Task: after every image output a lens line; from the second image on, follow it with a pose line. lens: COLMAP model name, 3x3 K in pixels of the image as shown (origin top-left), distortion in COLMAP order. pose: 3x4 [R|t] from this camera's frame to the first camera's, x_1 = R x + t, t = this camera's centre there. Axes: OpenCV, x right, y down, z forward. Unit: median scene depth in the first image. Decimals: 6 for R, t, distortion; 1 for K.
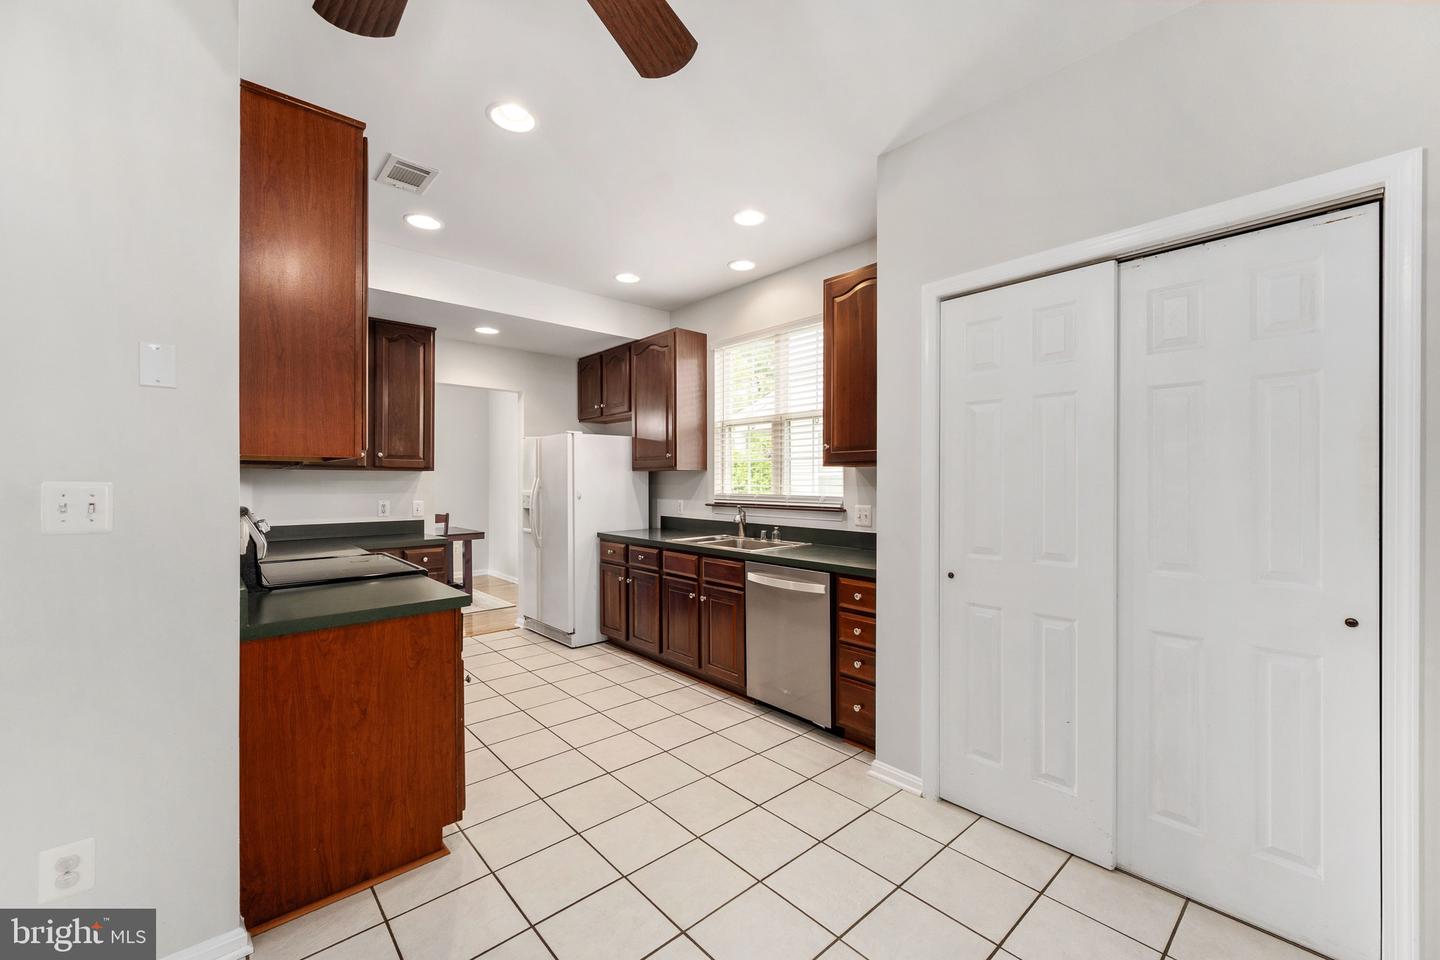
lens RADIAL K [[575.6, 0, 713.2], [0, 575.6, 476.9], [0, 0, 1]] dist [0.001326, 0.000130]
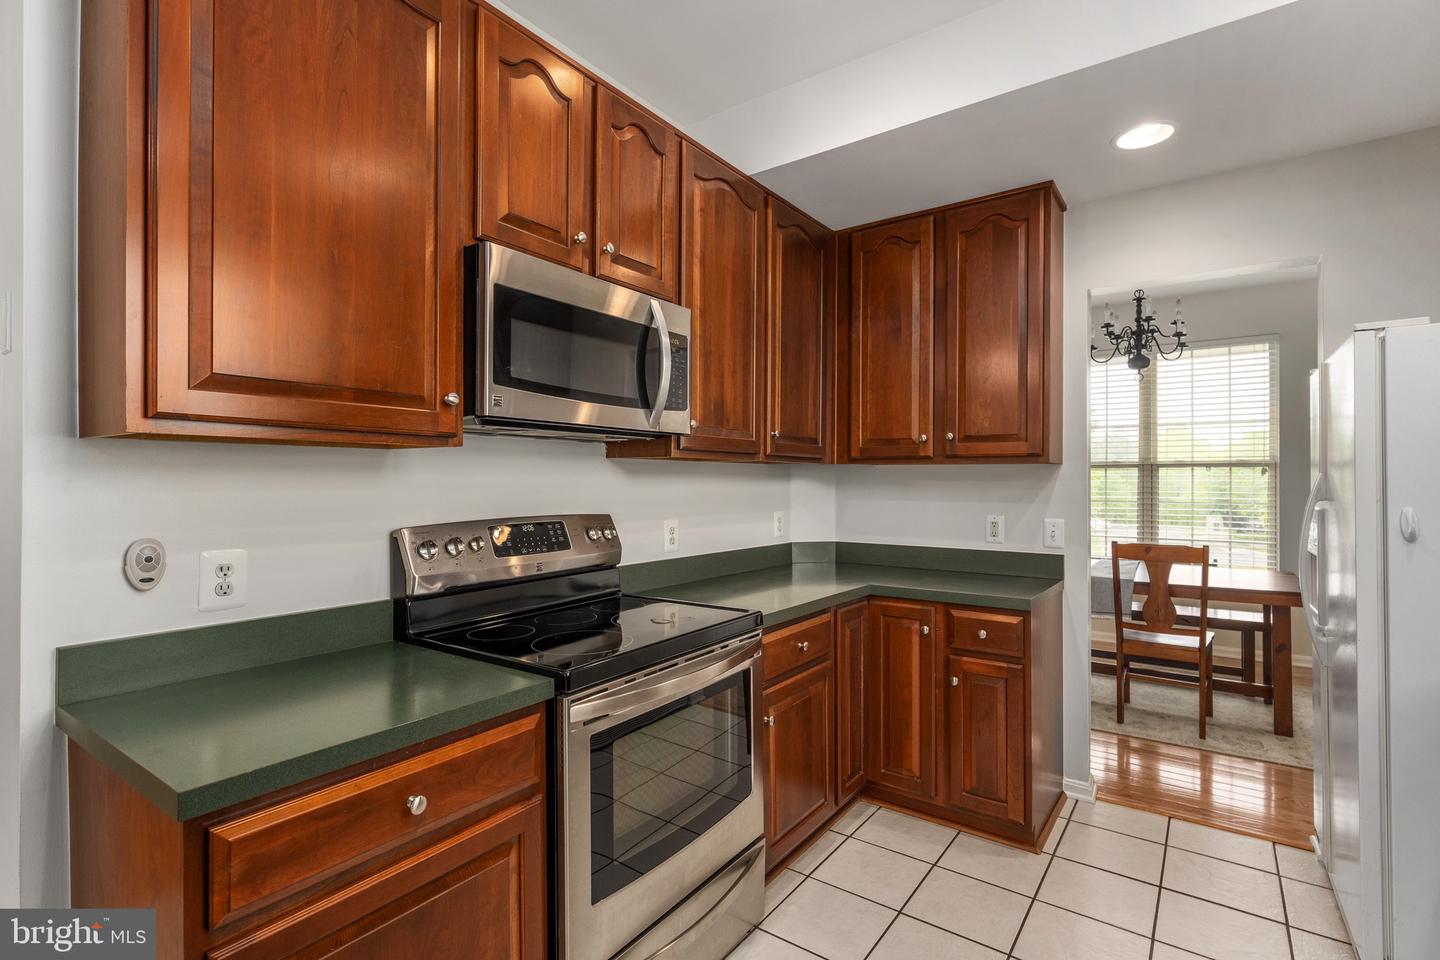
lens RADIAL K [[674.4, 0, 722.5], [0, 674.4, 477.6], [0, 0, 1]] dist [0.002979, -0.000573]
pose [[0.218153, -0.005728, -0.975898, 0.038148], [0.004687, 0.999977, -0.004822, 0.005507], [0.975903, -0.003522, 0.218175, 0.646232]]
